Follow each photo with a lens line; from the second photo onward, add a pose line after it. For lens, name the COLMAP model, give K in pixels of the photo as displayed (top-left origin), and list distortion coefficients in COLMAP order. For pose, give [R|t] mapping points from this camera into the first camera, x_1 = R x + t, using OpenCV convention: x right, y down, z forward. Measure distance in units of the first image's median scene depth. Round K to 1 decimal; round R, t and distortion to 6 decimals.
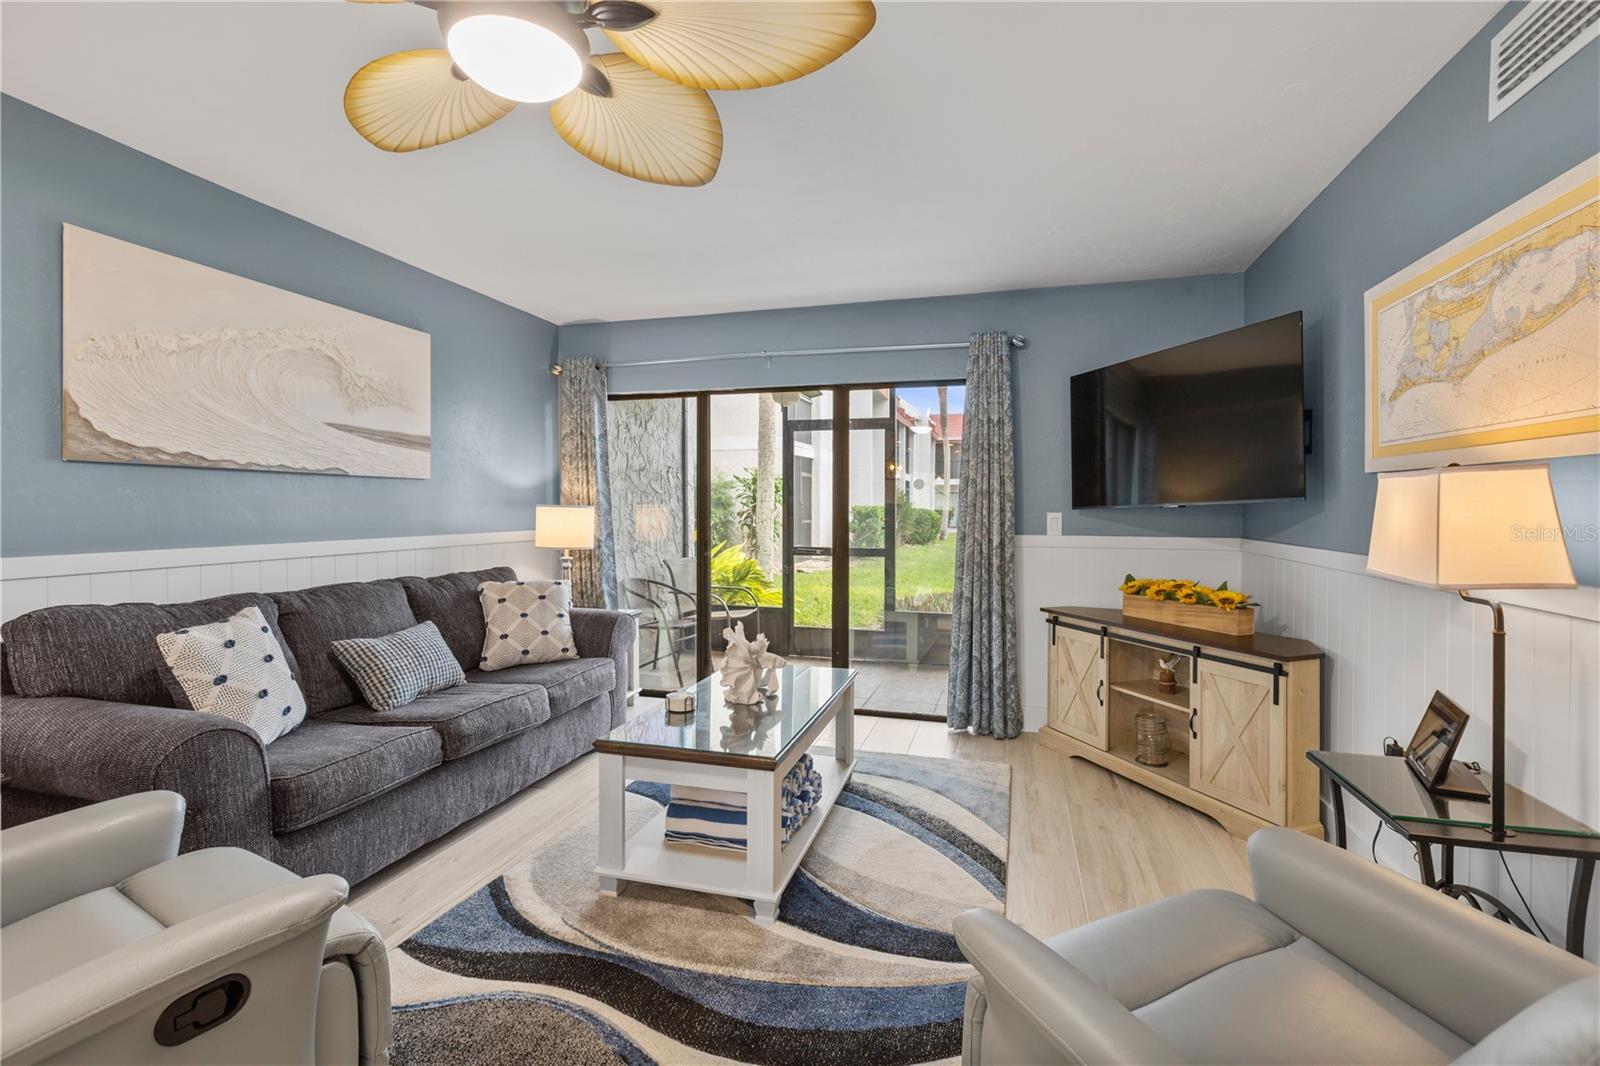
lens RADIAL K [[724.3, 0, 802.5], [0, 724.3, 498.9], [0, 0, 1]] dist [-0.001225, -0.001585]
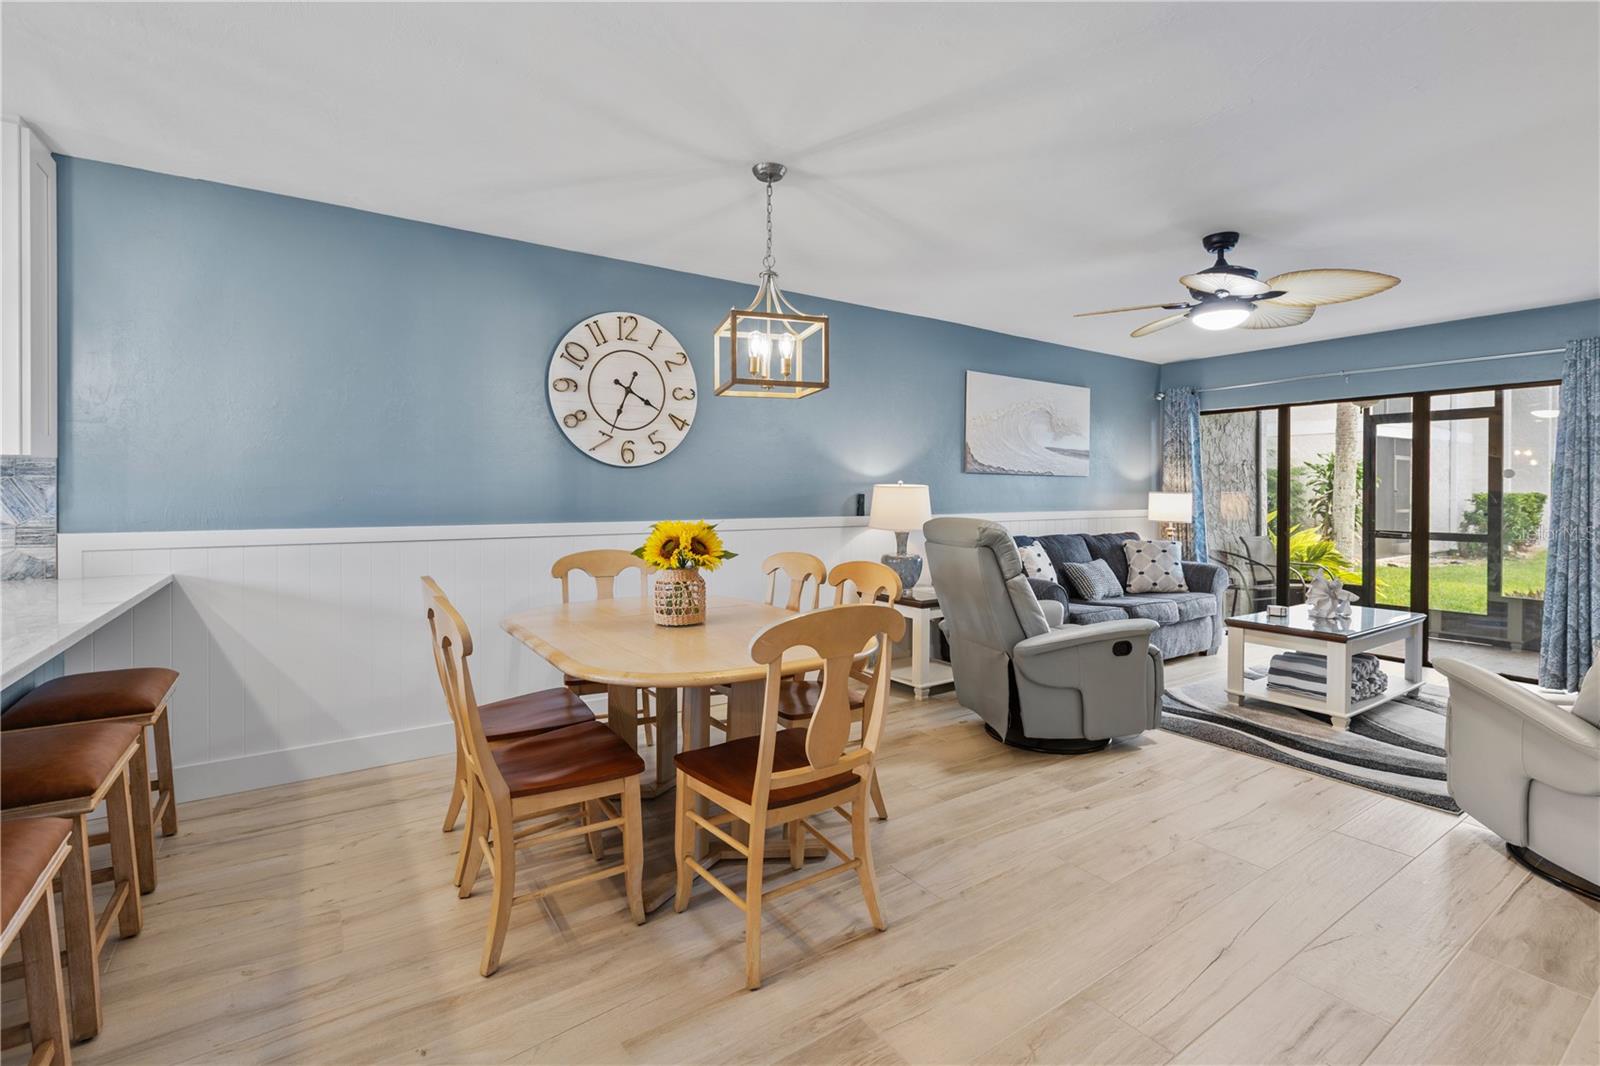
lens RADIAL K [[724.3, 0, 802.5], [0, 724.3, 498.9], [0, 0, 1]] dist [-0.001225, -0.001585]
pose [[0.767599, 0.005592, -0.640906, 0.035159], [0.005575, 0.999866, 0.015400, -0.004158], [0.640906, -0.015394, 0.767465, -0.584428]]
